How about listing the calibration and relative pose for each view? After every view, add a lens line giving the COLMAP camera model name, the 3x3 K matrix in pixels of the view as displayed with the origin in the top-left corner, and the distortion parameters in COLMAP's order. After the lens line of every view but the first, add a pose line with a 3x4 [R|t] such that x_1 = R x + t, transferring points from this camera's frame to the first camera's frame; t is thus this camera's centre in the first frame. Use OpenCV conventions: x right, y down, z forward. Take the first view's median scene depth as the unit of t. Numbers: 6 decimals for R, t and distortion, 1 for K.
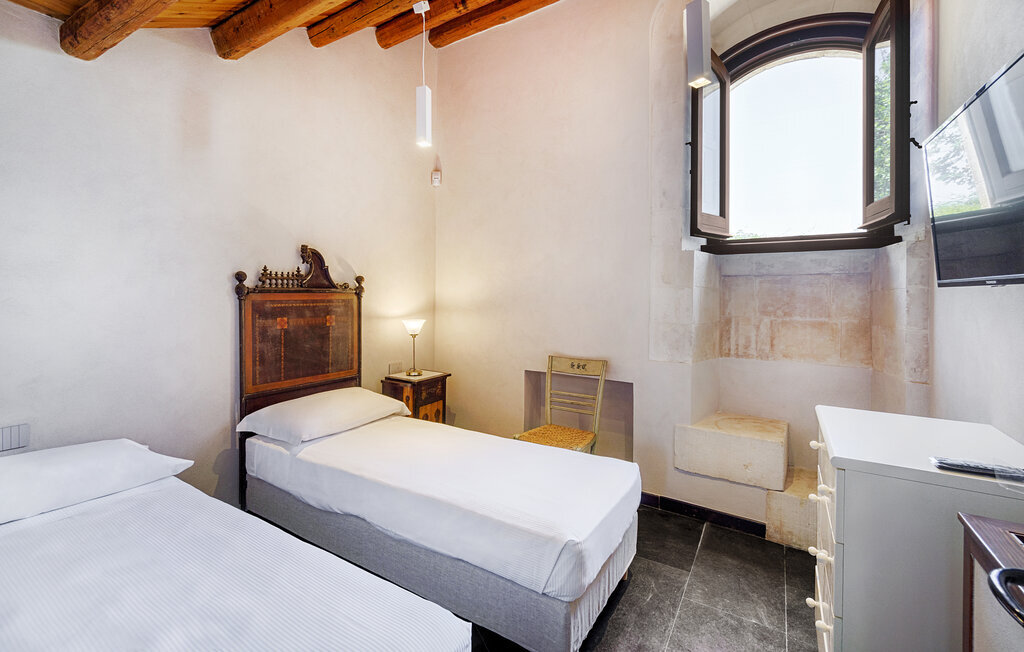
lens RADIAL K [[441.7, 0, 512.0], [0, 441.7, 326.0], [0, 0, 1]] dist [-0.002330, -0.000365]
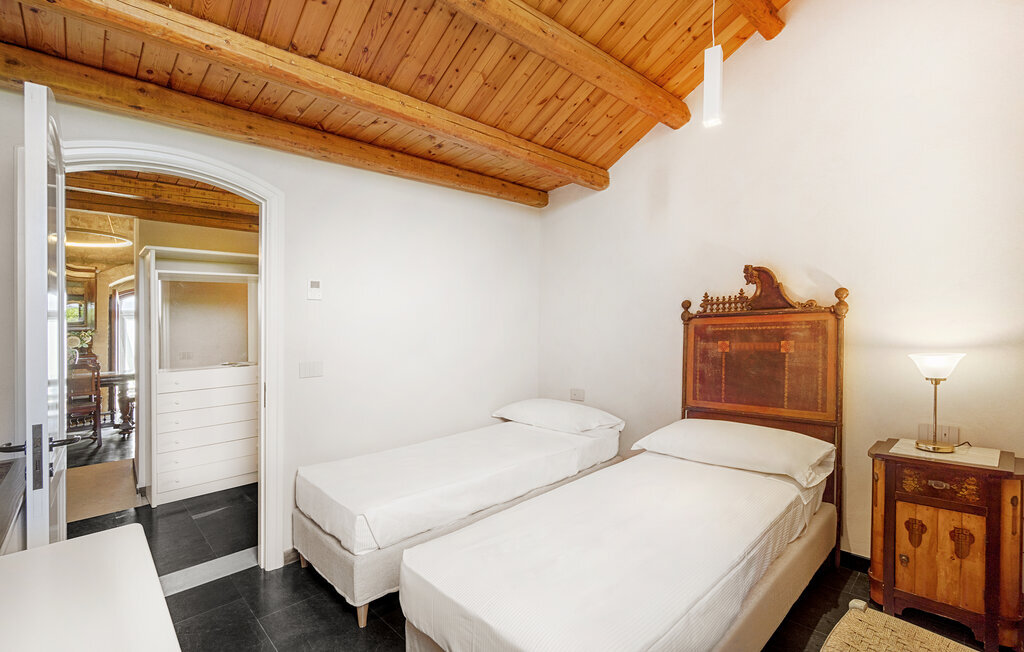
lens RADIAL K [[441.7, 0, 512.0], [0, 441.7, 326.0], [0, 0, 1]] dist [-0.002330, -0.000365]
pose [[-0.235697, 0.010278, -0.971772, 0.563124], [-0.023846, 0.999582, 0.016356, -0.056262], [0.971534, 0.027028, -0.235354, 0.730919]]
